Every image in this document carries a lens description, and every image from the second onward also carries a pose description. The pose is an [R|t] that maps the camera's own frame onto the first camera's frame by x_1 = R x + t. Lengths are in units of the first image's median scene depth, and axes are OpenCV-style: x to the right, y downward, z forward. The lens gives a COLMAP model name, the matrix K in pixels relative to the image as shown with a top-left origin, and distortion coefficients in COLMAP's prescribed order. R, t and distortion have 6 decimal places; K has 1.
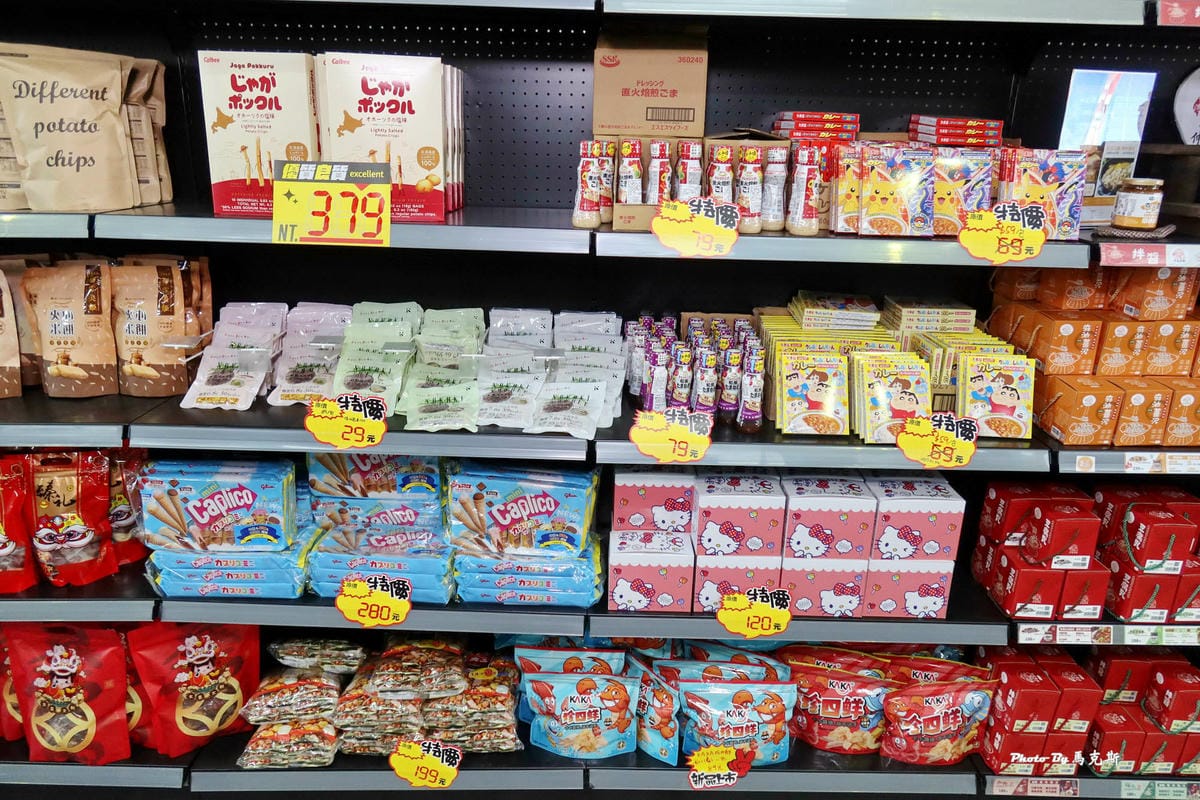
lens RADIAL K [[824.6, 0, 600.0], [0, 824.6, 400.0], [0, 0, 1]] dist [0.003211, -0.002103]
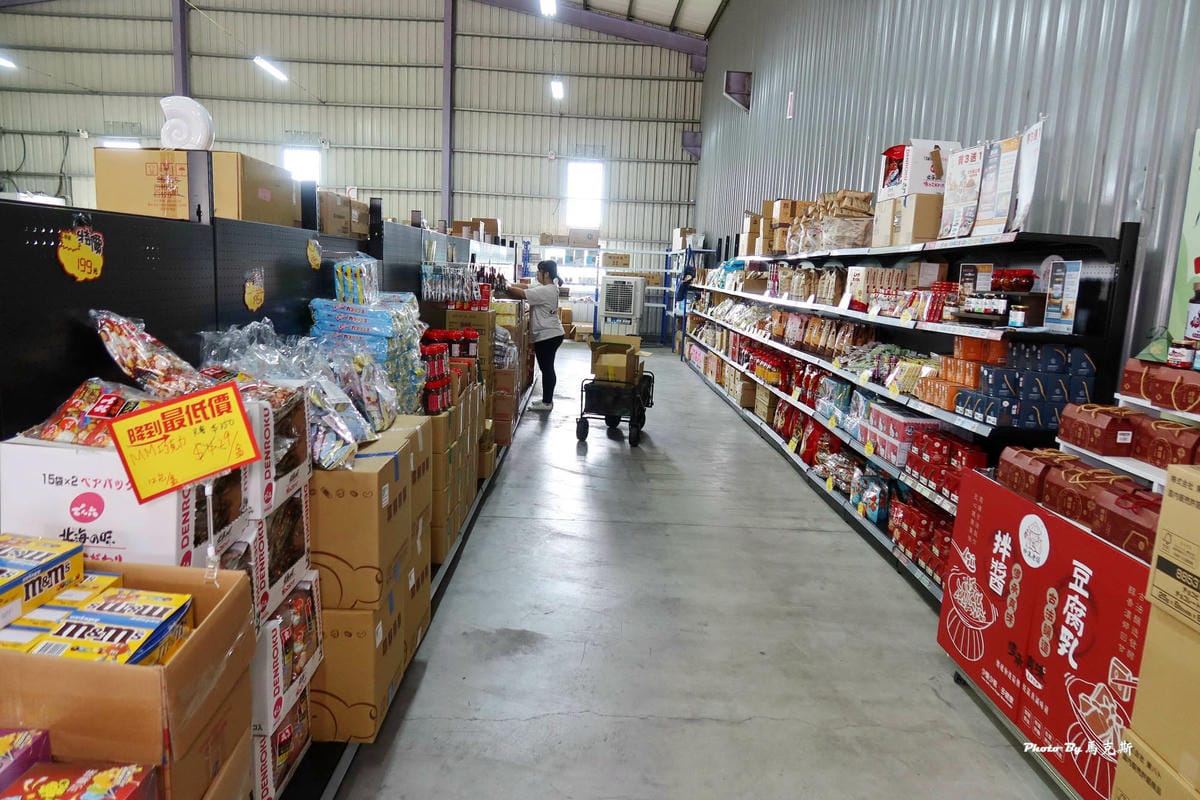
lens RADIAL K [[824.6, 0, 600.0], [0, 824.6, 400.0], [0, 0, 1]] dist [0.003211, -0.002103]
pose [[-0.006273, 0.120829, -0.992653, 3.129691], [-0.375285, 0.919831, 0.114337, 0.134406], [0.926888, 0.373245, 0.039575, -0.030269]]
